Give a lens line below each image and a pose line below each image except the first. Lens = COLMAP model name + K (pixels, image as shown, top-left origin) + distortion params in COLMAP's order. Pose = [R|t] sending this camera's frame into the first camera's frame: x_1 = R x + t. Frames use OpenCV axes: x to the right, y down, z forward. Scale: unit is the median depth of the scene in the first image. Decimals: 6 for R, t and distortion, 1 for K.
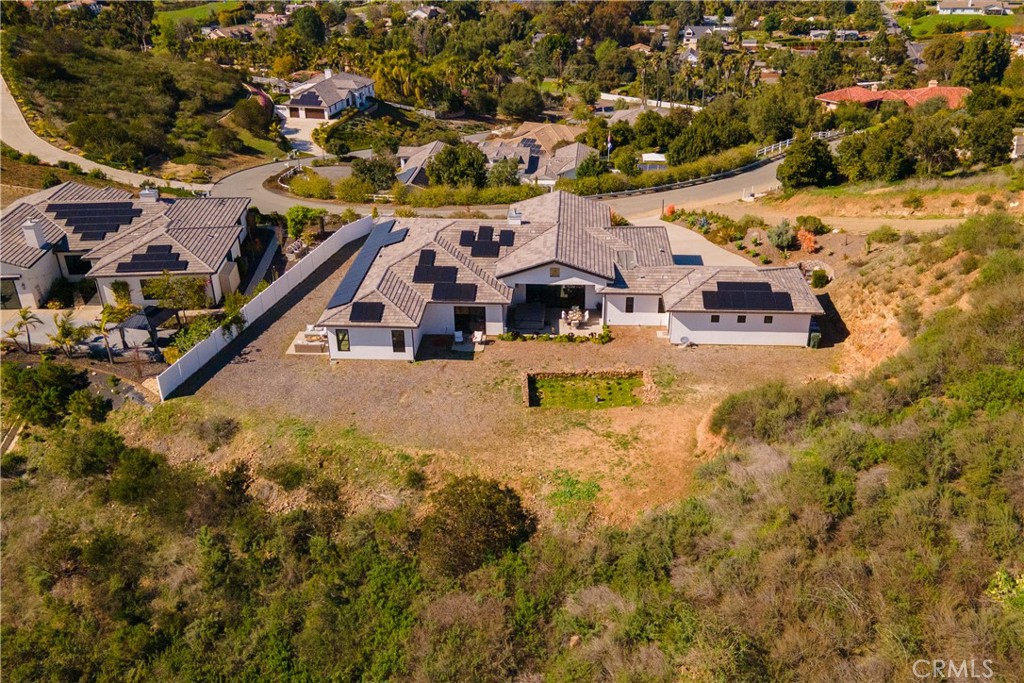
lens RADIAL K [[946.8, 0, 510.2], [0, 946.8, 357.6], [0, 0, 1]] dist [0.076506, 0.030303]
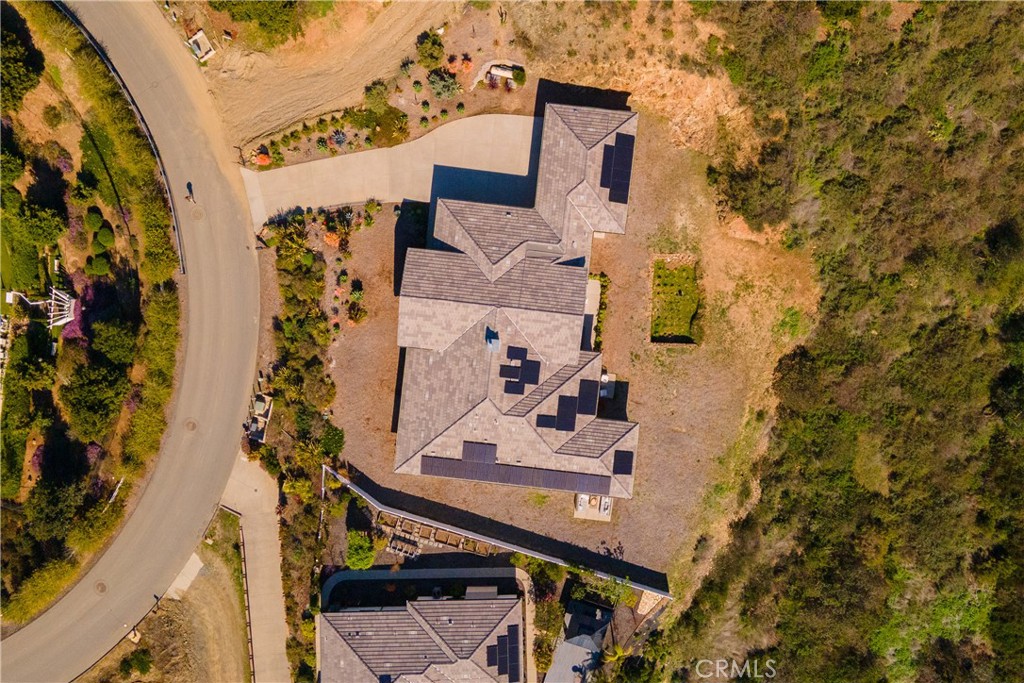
lens RADIAL K [[946.8, 0, 510.2], [0, 946.8, 357.6], [0, 0, 1]] dist [0.076506, 0.030303]
pose [[0.044581, -0.998423, -0.034131, 0.031283], [0.406898, -0.013055, 0.913380, -1.230792], [-0.912385, -0.054607, 0.405675, 0.580376]]
